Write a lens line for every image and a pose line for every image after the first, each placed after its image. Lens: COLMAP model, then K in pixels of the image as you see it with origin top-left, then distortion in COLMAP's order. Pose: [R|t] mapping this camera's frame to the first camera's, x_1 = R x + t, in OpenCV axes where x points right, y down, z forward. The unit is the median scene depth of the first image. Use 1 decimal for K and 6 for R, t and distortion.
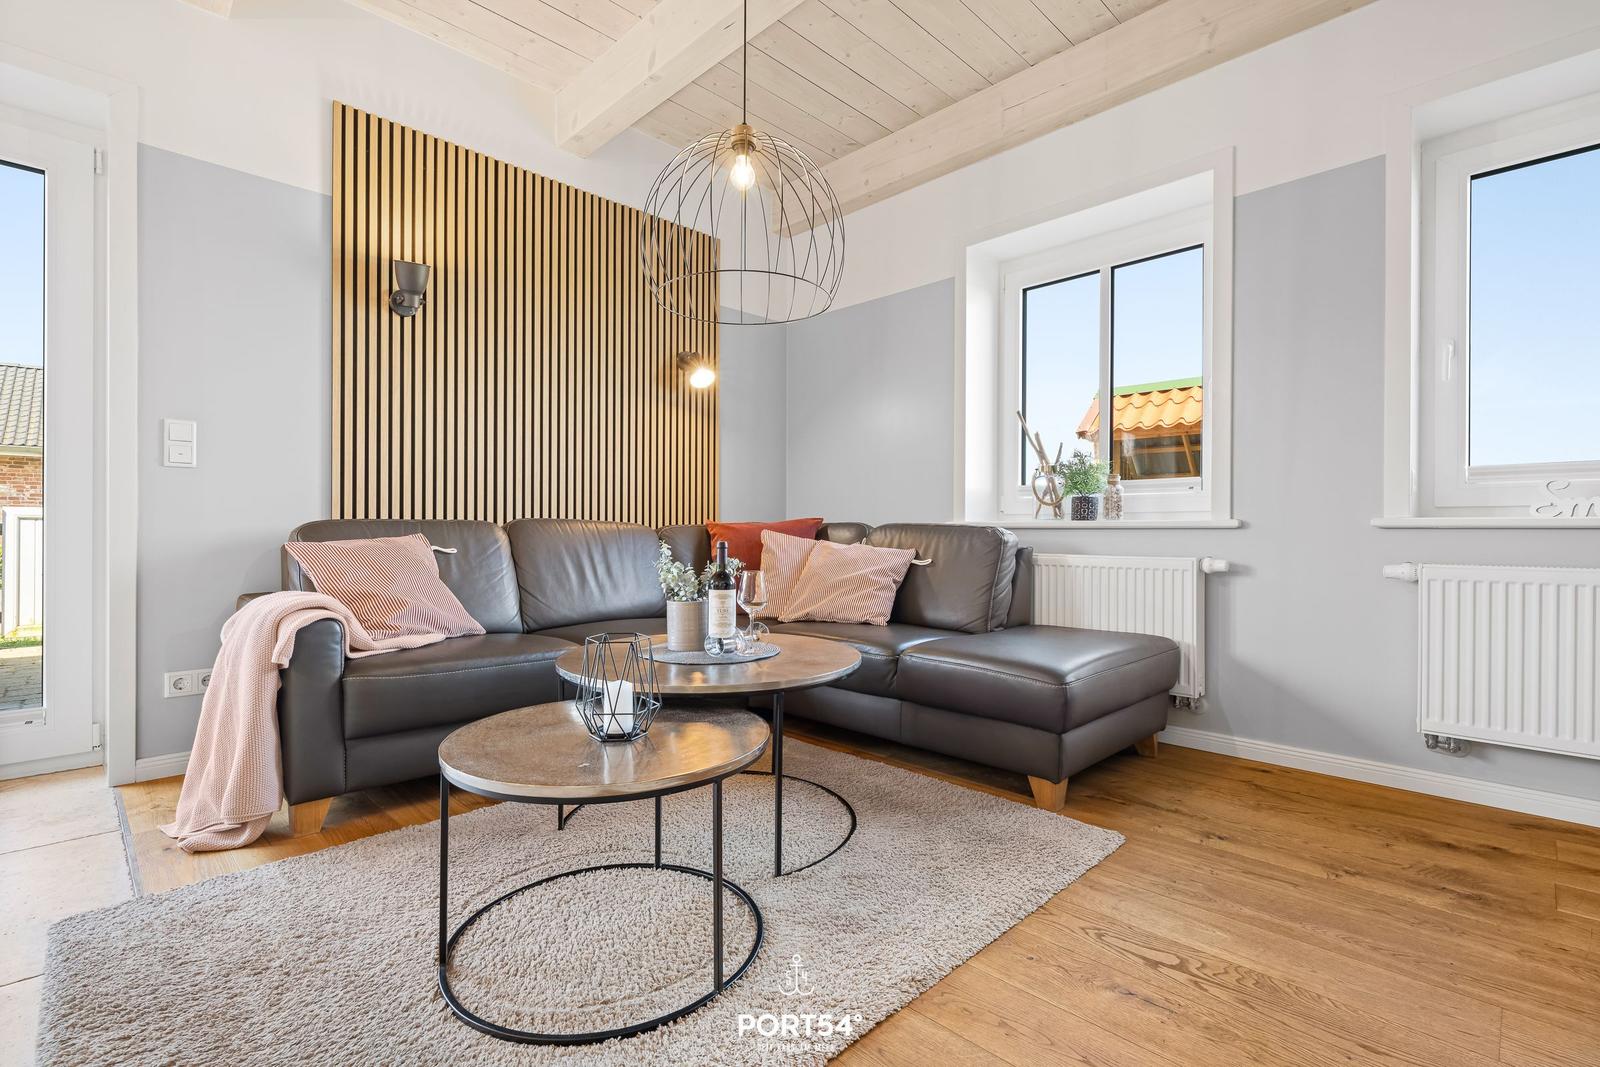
lens RADIAL K [[736.4, 0, 799.2], [0, 736.4, 532.9], [0, 0, 1]] dist [-0.003894, -0.000272]
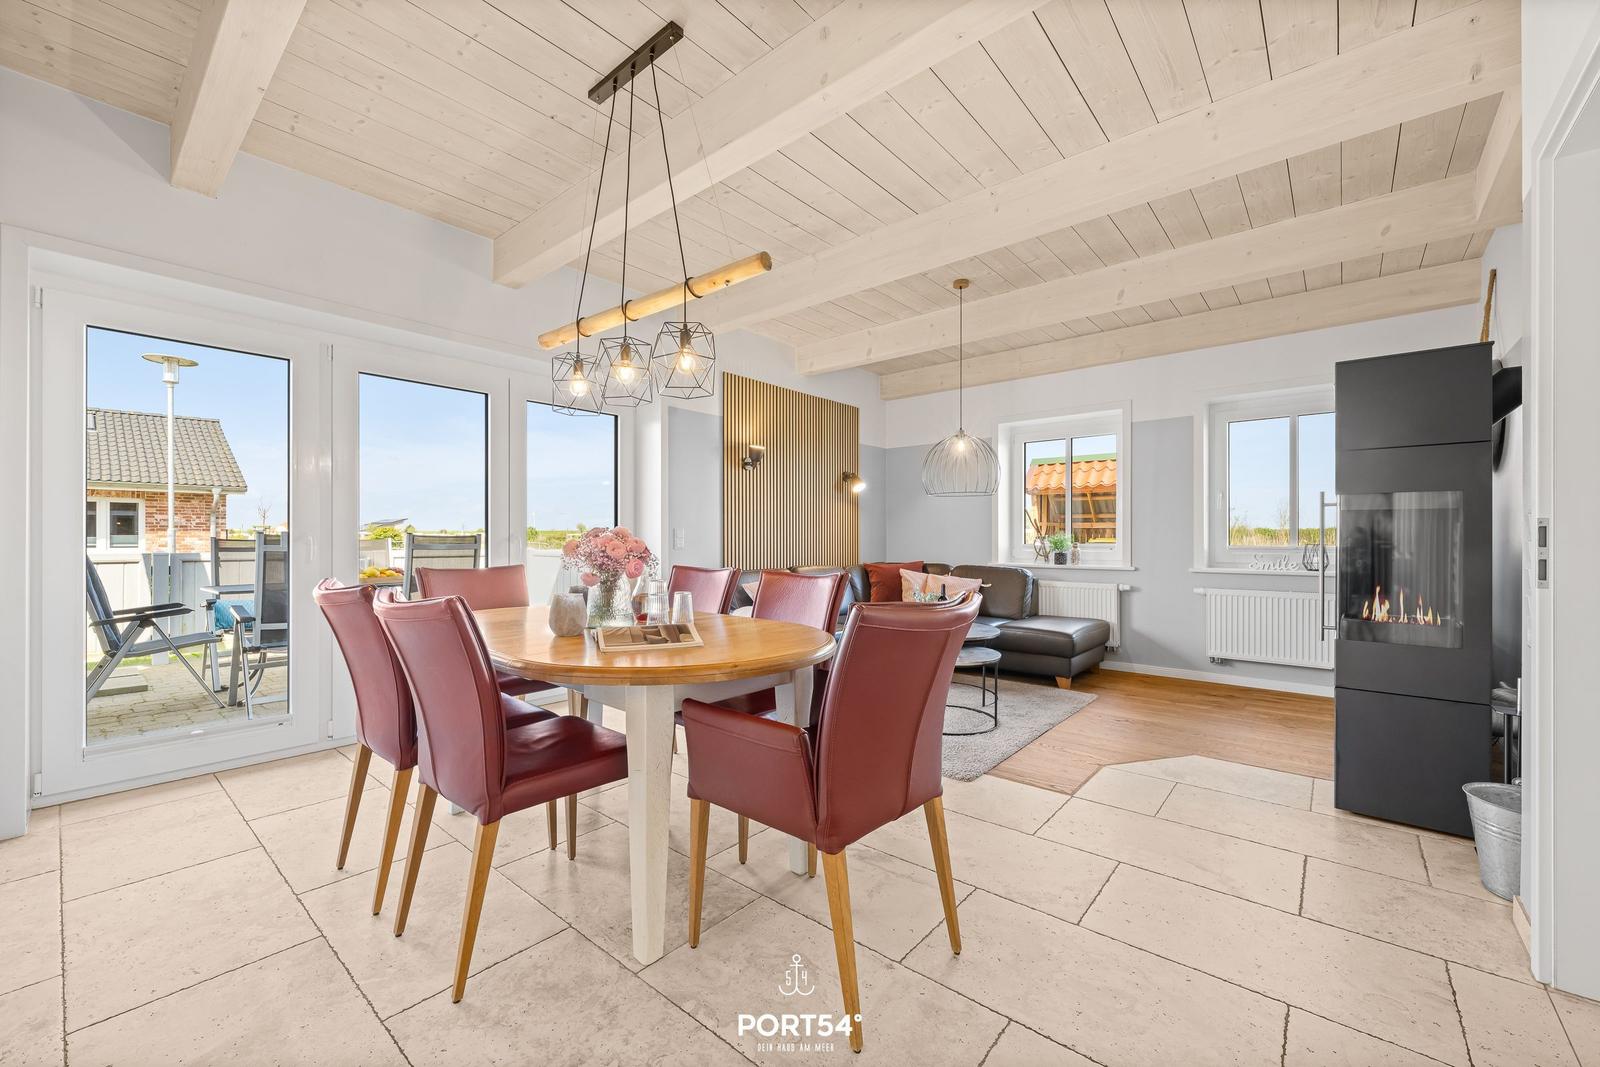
lens RADIAL K [[631.5, 0, 801.2], [0, 631.5, 537.1], [0, 0, 1]] dist [-0.000864, 0.000095]
pose [[0.996633, -0.004004, 0.081895, -0.561546], [0.004315, 0.999984, -0.003626, -0.104410], [-0.081879, 0.003967, 0.996634, -0.820049]]
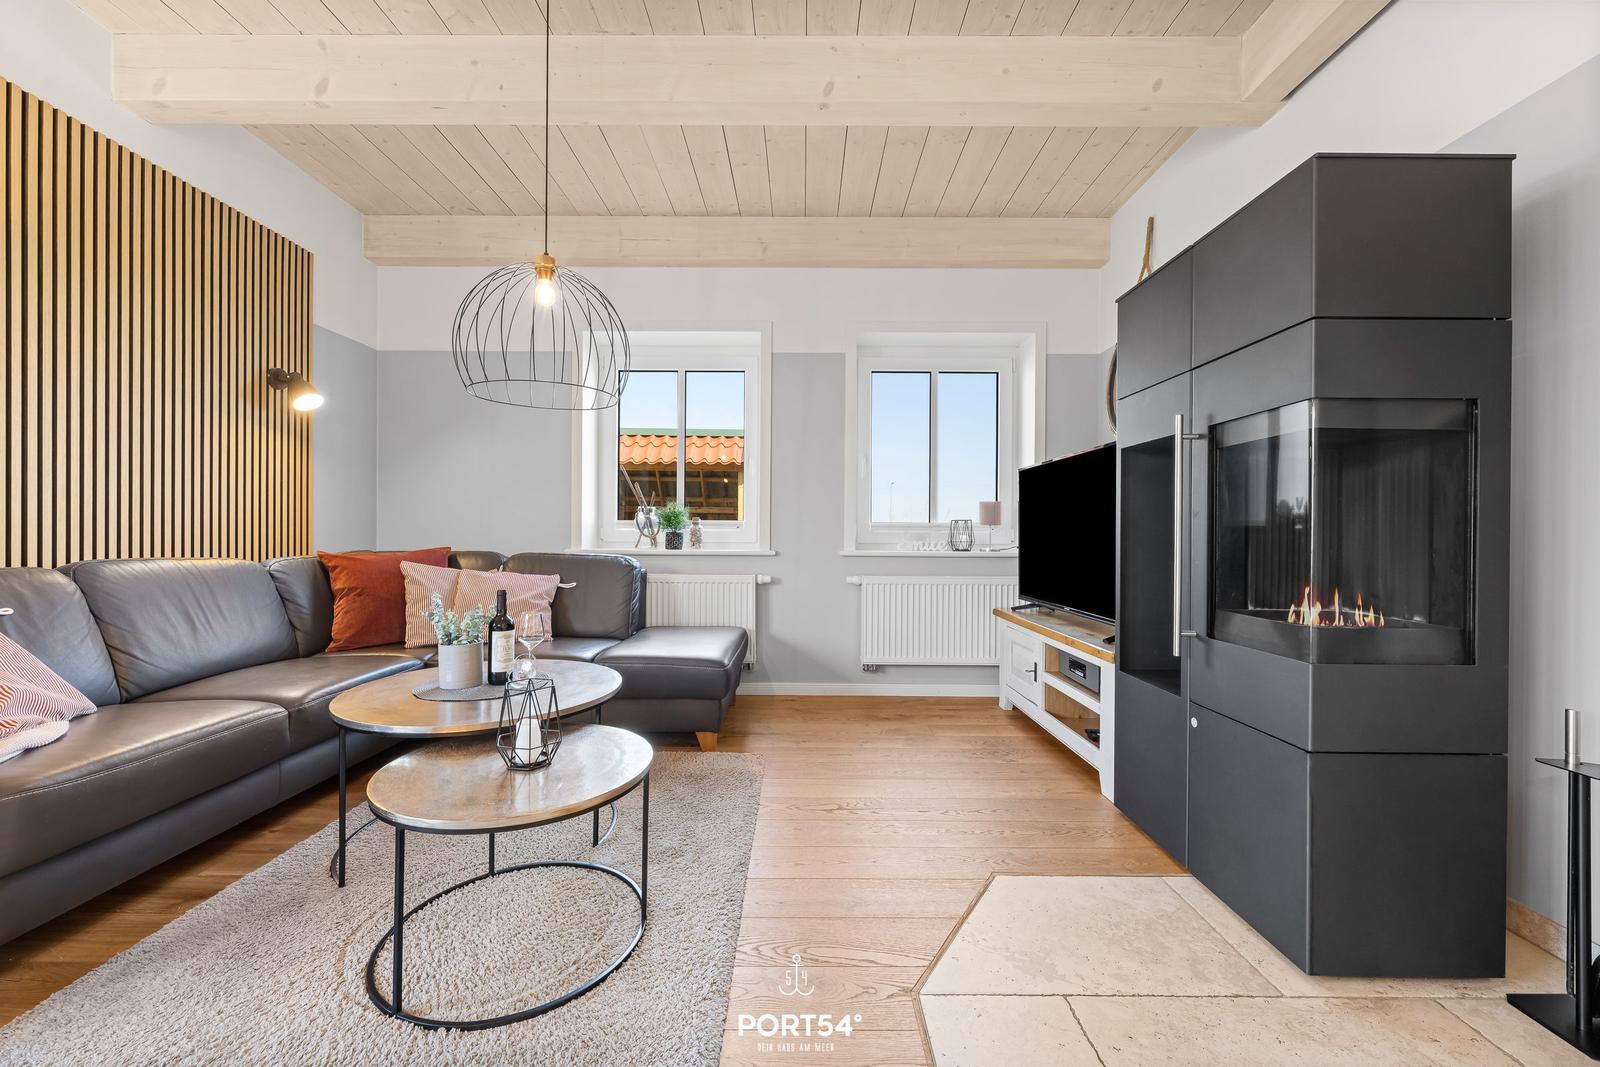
lens RADIAL K [[631.5, 0, 797.6], [0, 631.5, 533.5], [0, 0, 1]] dist [-0.000864, 0.000095]
pose [[0.709662, -0.001456, 0.704541, -0.350751], [-0.001966, 0.999990, 0.004047, -0.060473], [-0.704540, -0.004257, 0.709652, -0.035538]]
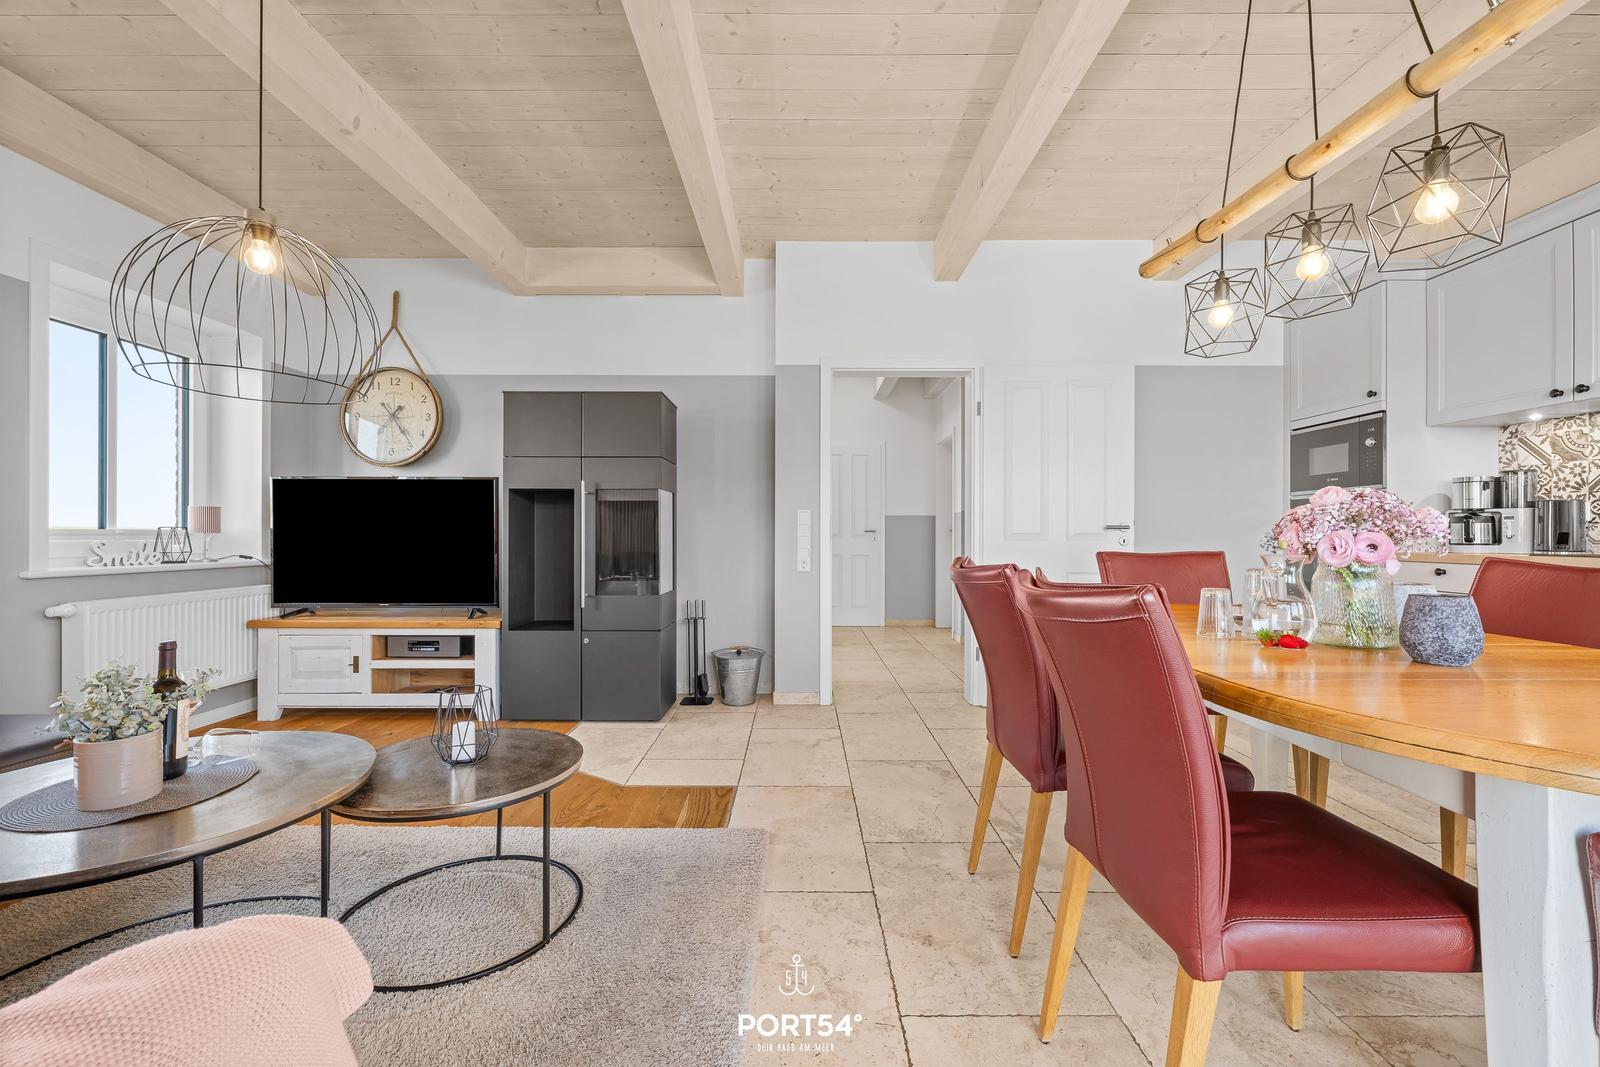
lens RADIAL K [[631.5, 0, 801.7], [0, 631.5, 536.2], [0, 0, 1]] dist [-0.000864, 0.000095]
pose [[-0.712797, -0.005460, 0.701349, -0.788191], [-0.004864, 0.999984, 0.002841, -0.077584], [-0.701353, -0.001387, -0.712812, 0.731773]]
